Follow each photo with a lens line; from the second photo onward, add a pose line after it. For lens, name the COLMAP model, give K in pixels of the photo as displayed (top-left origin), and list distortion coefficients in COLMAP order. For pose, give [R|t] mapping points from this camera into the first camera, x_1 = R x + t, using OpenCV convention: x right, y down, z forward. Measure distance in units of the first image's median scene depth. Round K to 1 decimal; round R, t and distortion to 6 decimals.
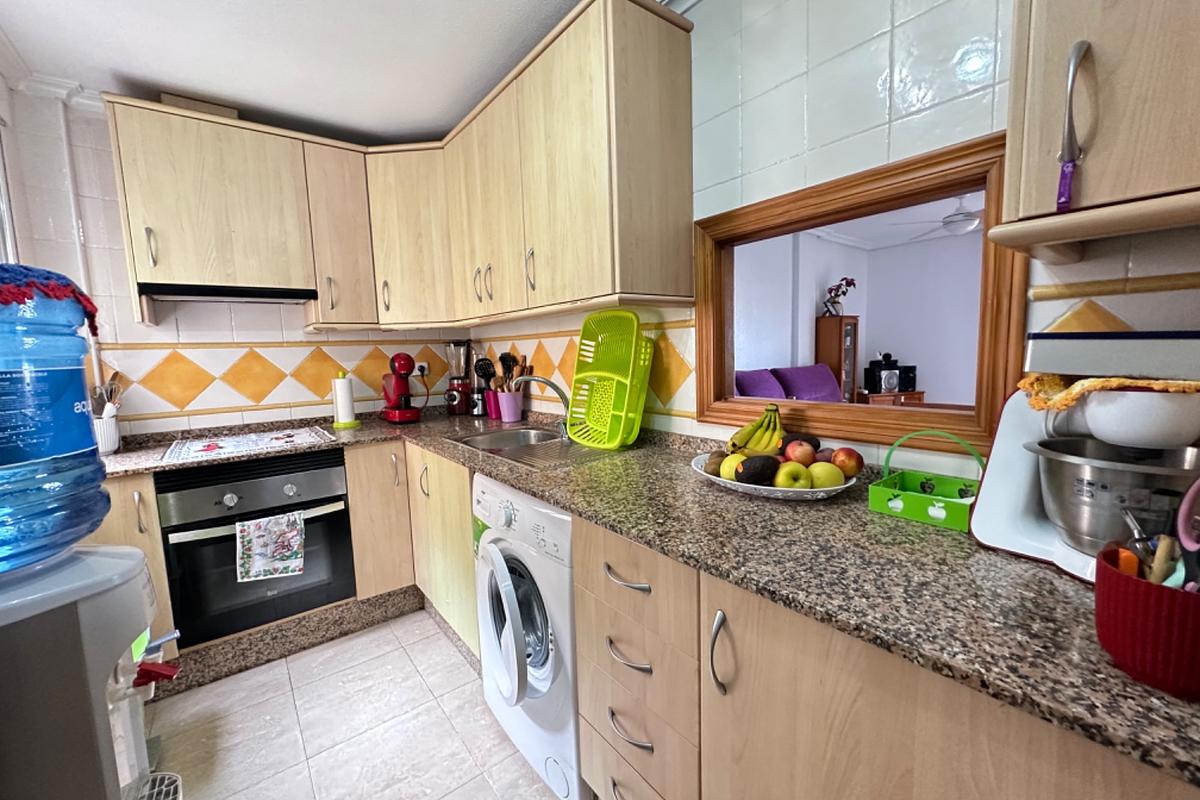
lens RADIAL K [[478.6, 0, 602.8], [0, 478.6, 400.3], [0, 0, 1]] dist [-0.002706, -0.000166]
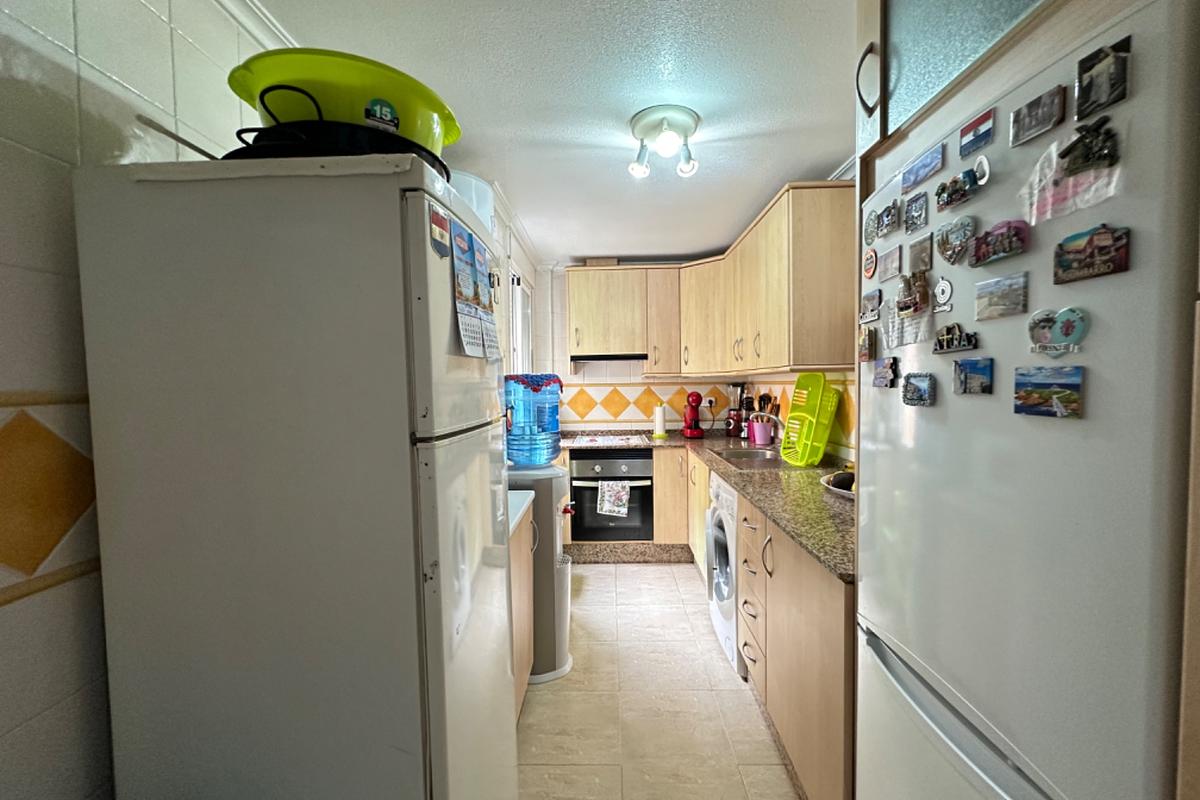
lens RADIAL K [[488.3, 0, 600.0], [0, 488.3, 400.0], [0, 0, 1]] dist [-0.000158, 0.000008]
pose [[0.770618, 0.041516, -0.635943, 0.380453], [-0.075852, 0.996758, -0.026845, -0.010154], [0.632767, 0.068925, 0.771269, -0.431213]]
